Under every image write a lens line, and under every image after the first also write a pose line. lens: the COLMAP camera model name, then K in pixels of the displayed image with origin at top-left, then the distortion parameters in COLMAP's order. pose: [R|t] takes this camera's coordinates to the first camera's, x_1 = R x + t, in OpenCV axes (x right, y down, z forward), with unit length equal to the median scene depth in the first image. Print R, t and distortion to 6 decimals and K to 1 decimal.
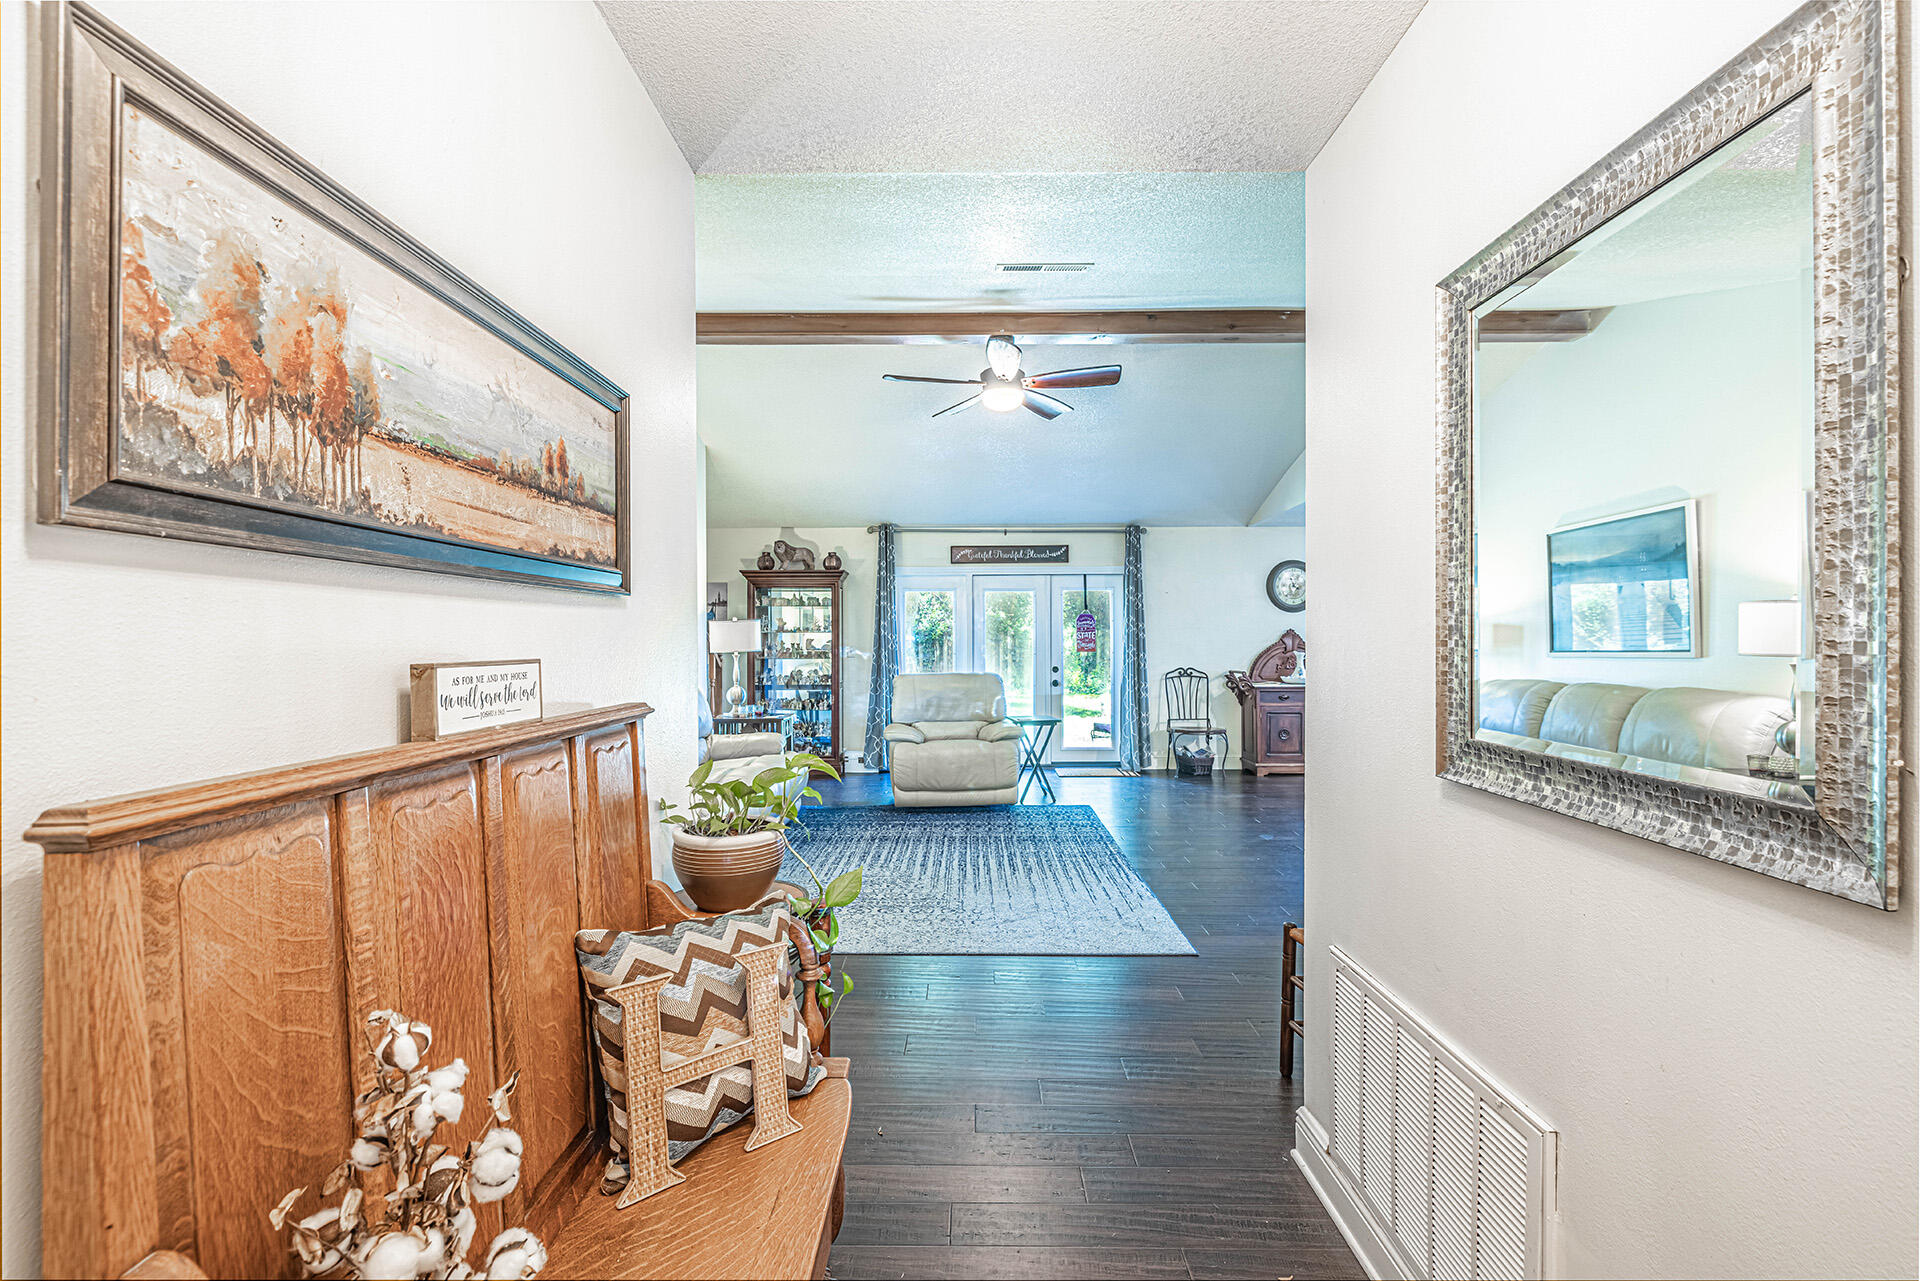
lens RADIAL K [[826.7, 0, 960.0], [0, 826.7, 640.5], [0, 0, 1]] dist [0.000471, 0.000040]
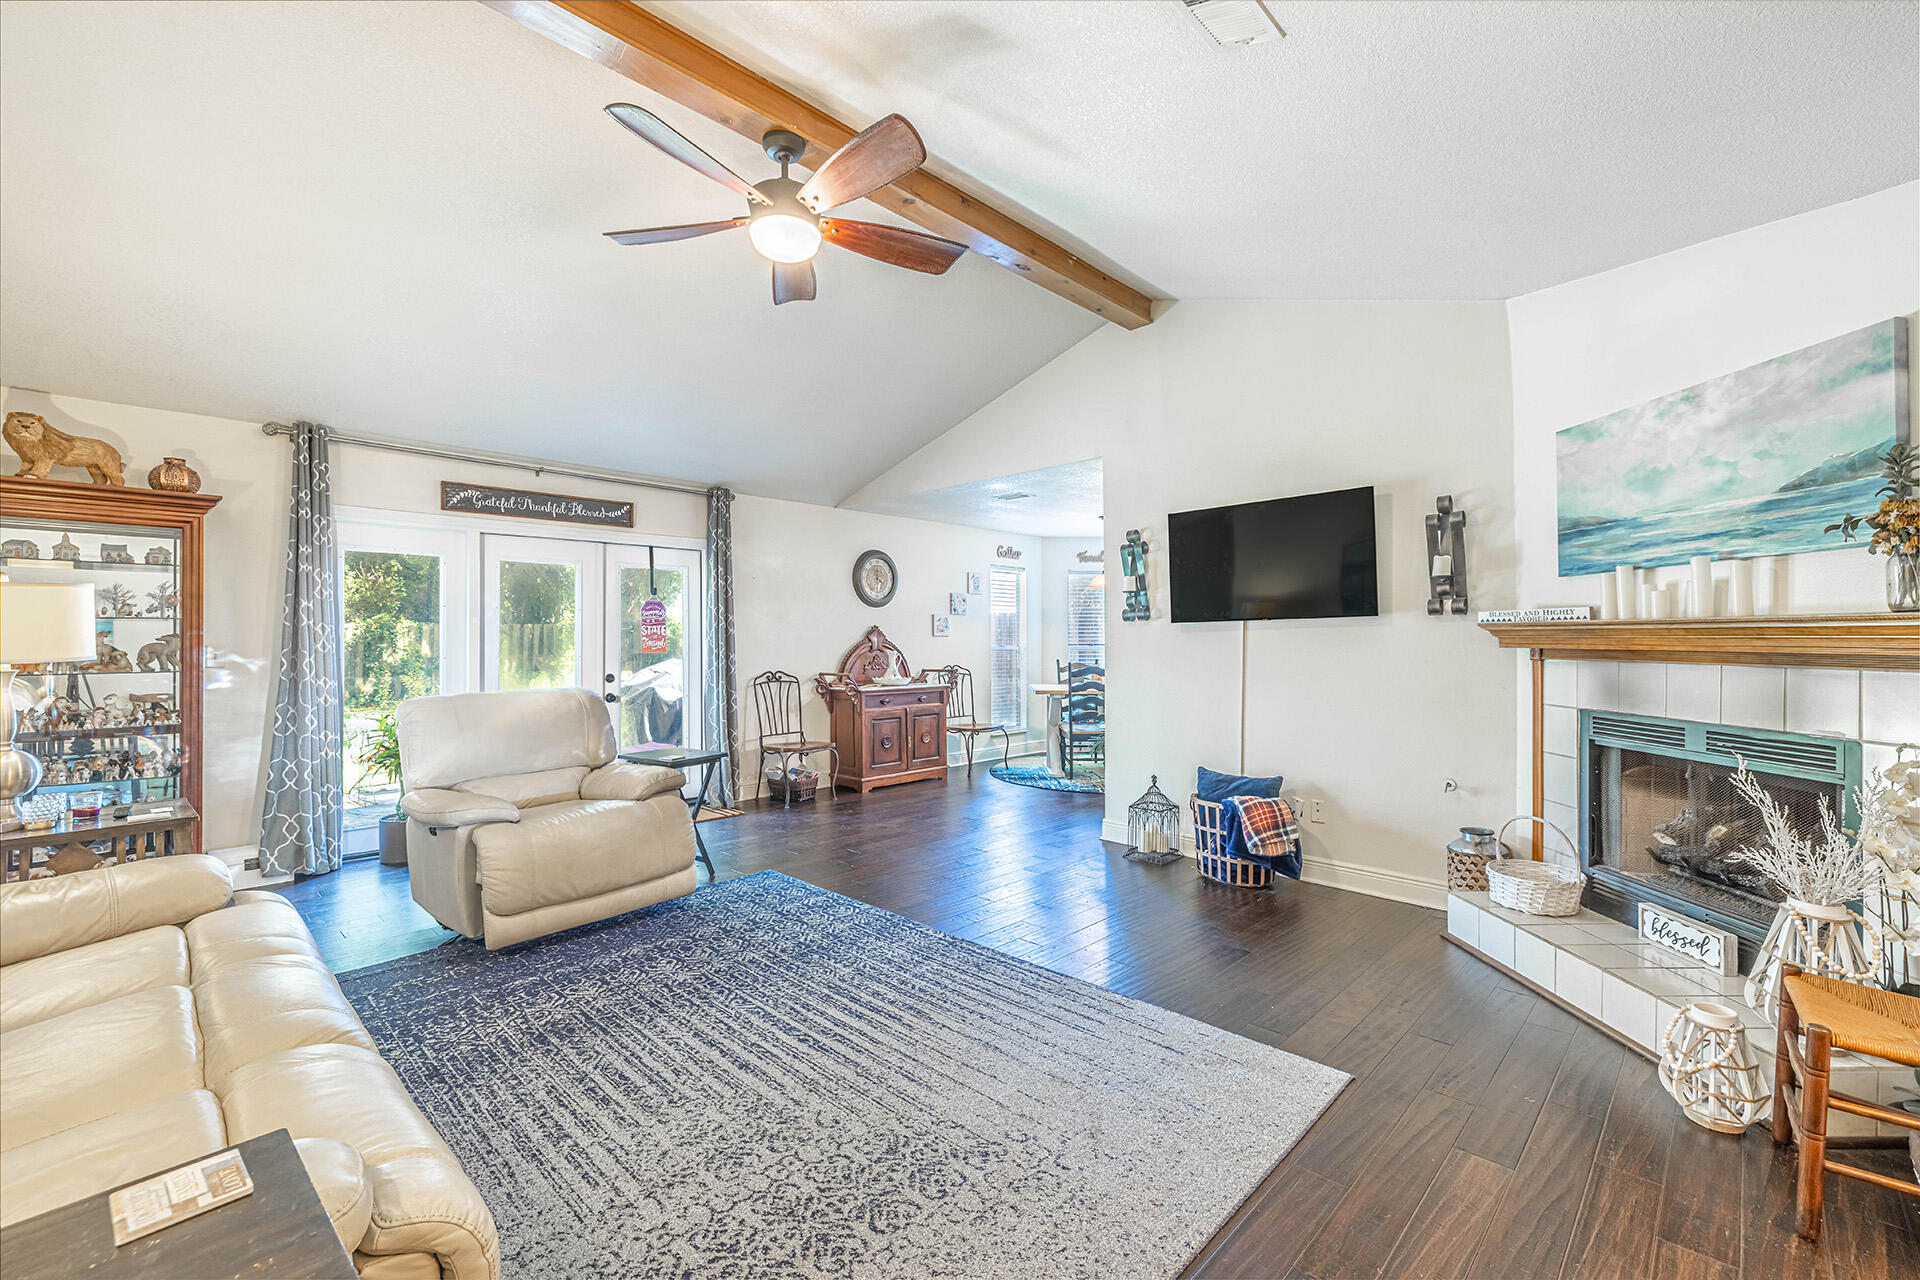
lens RADIAL K [[814.8, 0, 972.3], [0, 814.8, 635.5], [0, 0, 1]] dist [-0.003153, -0.000454]
pose [[0.679816, 0.005167, 0.733364, -0.186810], [-0.002863, 0.999986, -0.004392, 0.000888], [-0.733377, 0.000886, 0.679822, 0.313177]]
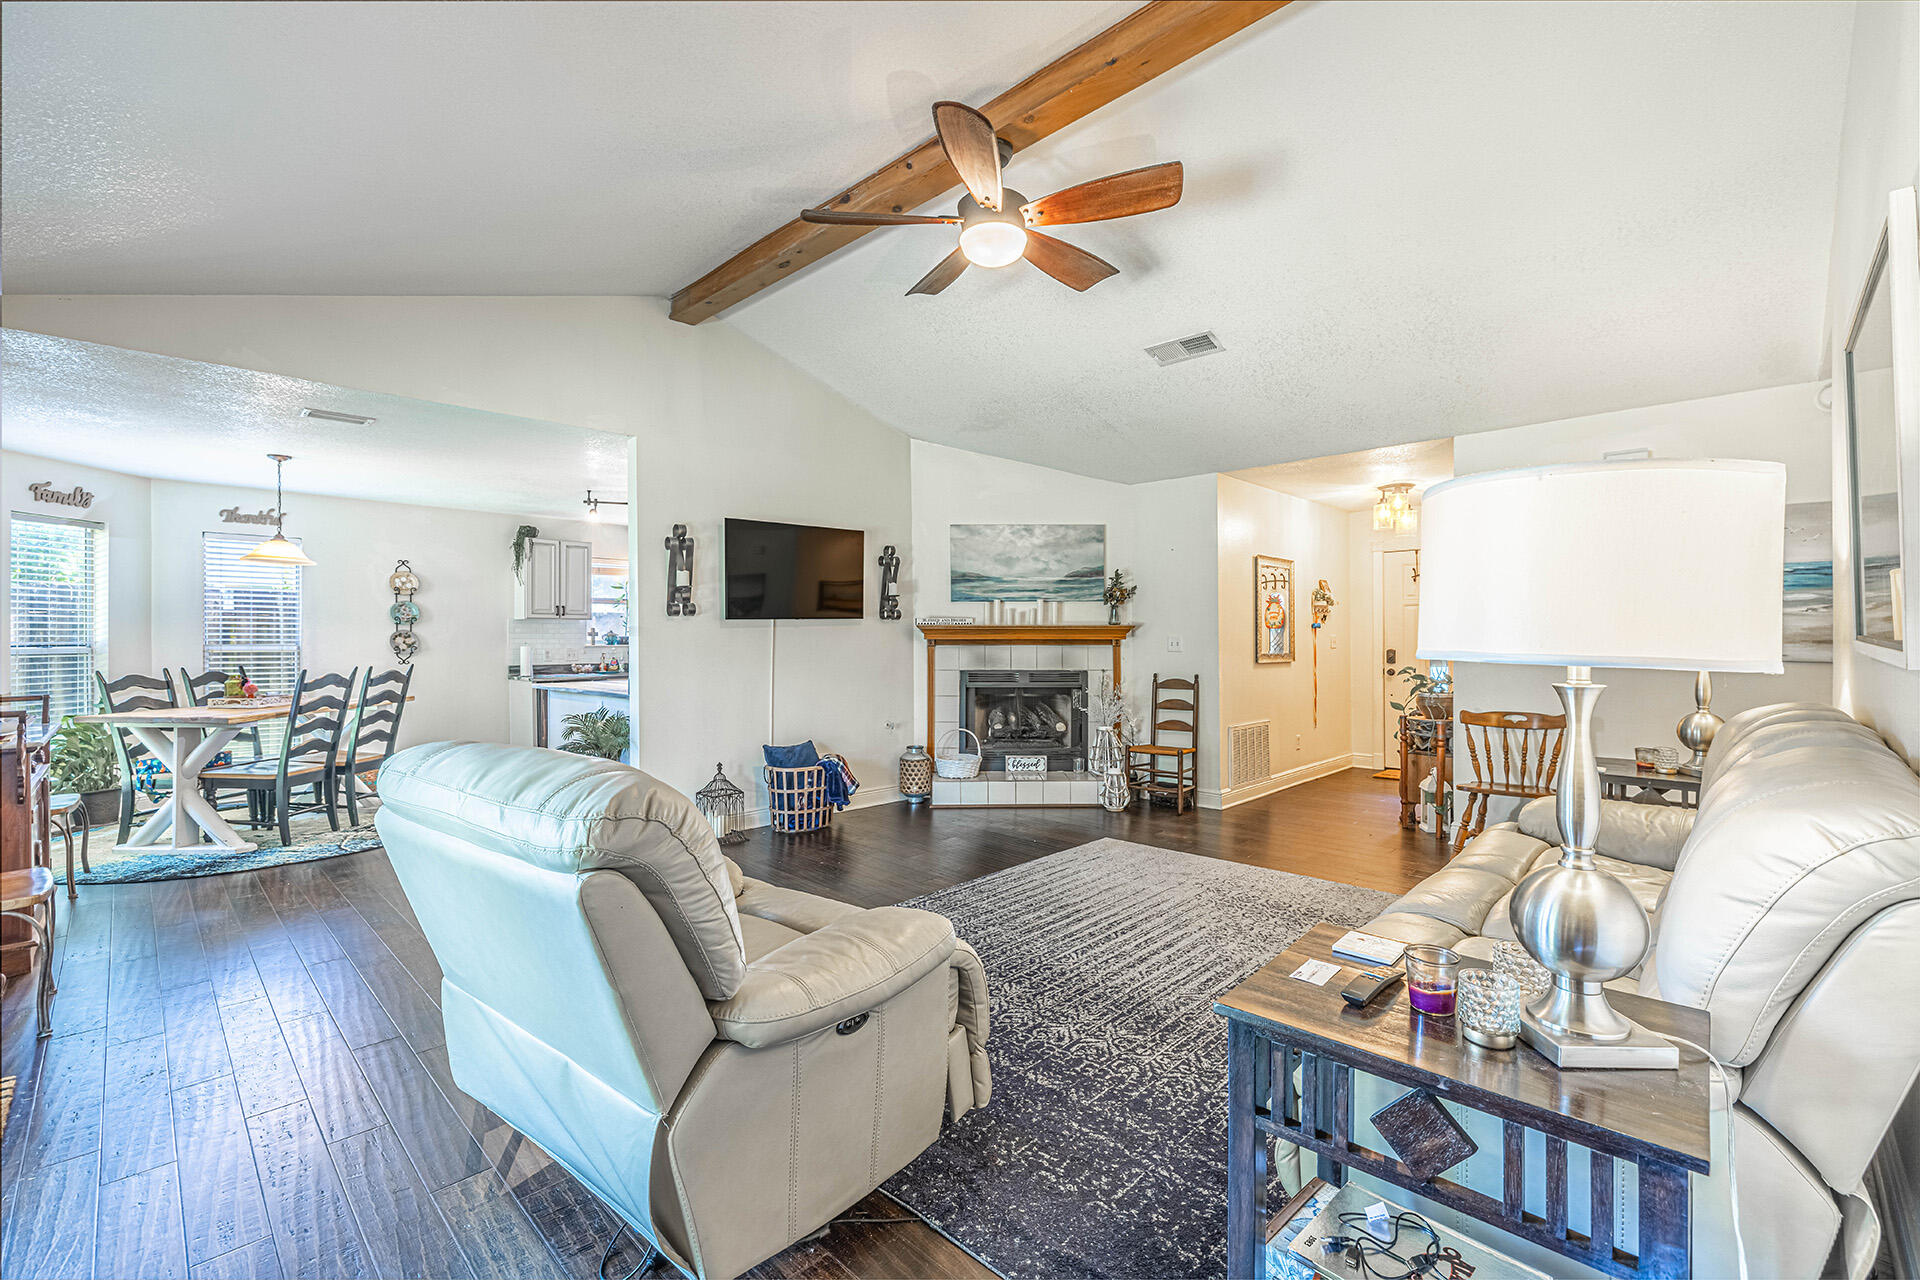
lens RADIAL K [[814.8, 0, 972.3], [0, 814.8, 635.5], [0, 0, 1]] dist [-0.003153, -0.000454]
pose [[-0.735643, 0.008247, 0.677320, -0.225759], [0.003264, 0.999957, -0.008631, 0.007797], [-0.677362, -0.004138, -0.735638, 0.933907]]
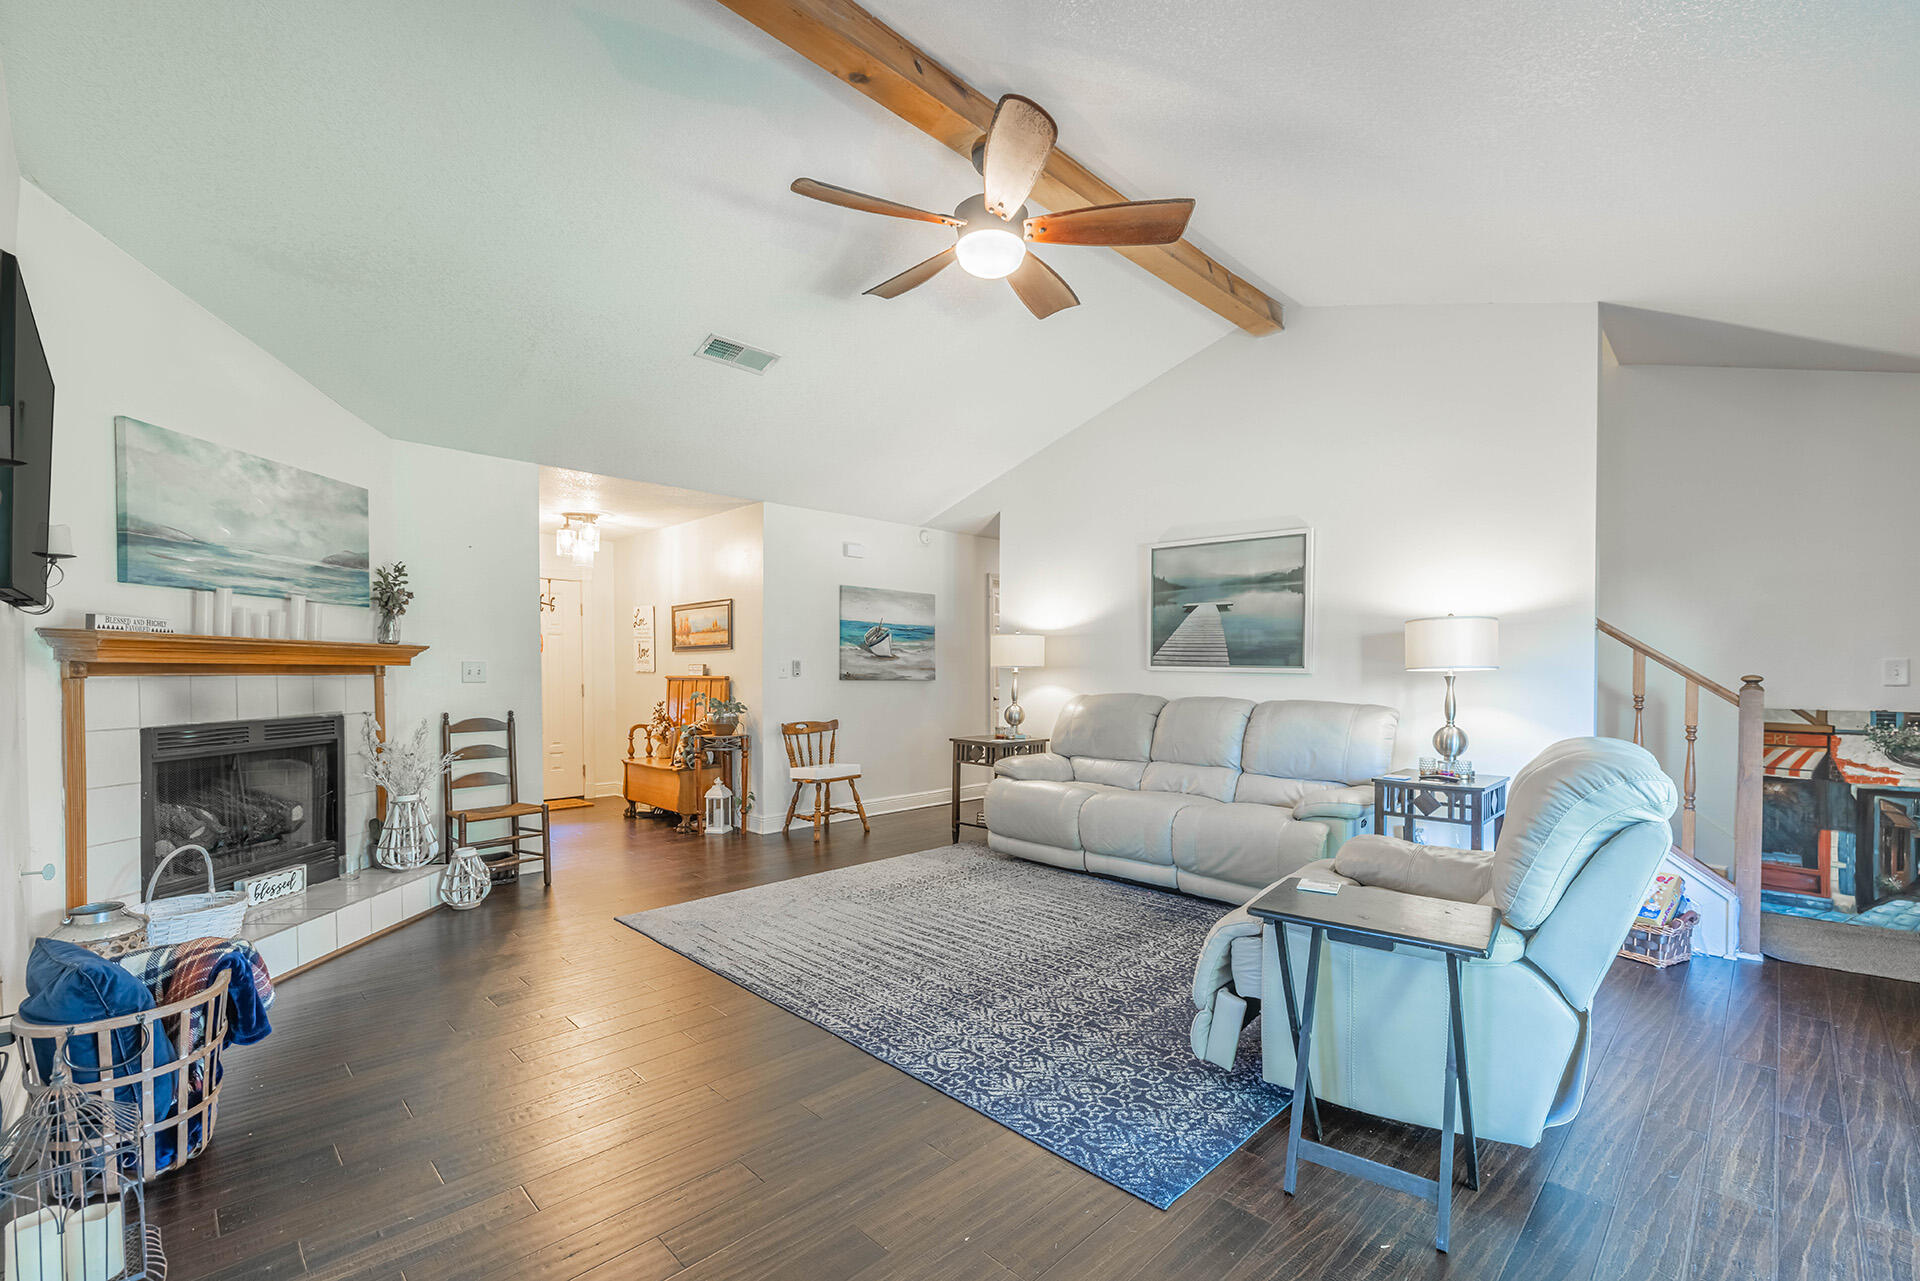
lens RADIAL K [[806.3, 0, 976.4], [0, 806.3, 681.0], [0, 0, 1]] dist [0.000340, 0.000013]
pose [[-0.692884, 0.012715, -0.720937, 0.313419], [0.004472, 0.999901, 0.013336, 0.009765], [0.721035, 0.006016, -0.692872, 0.897099]]
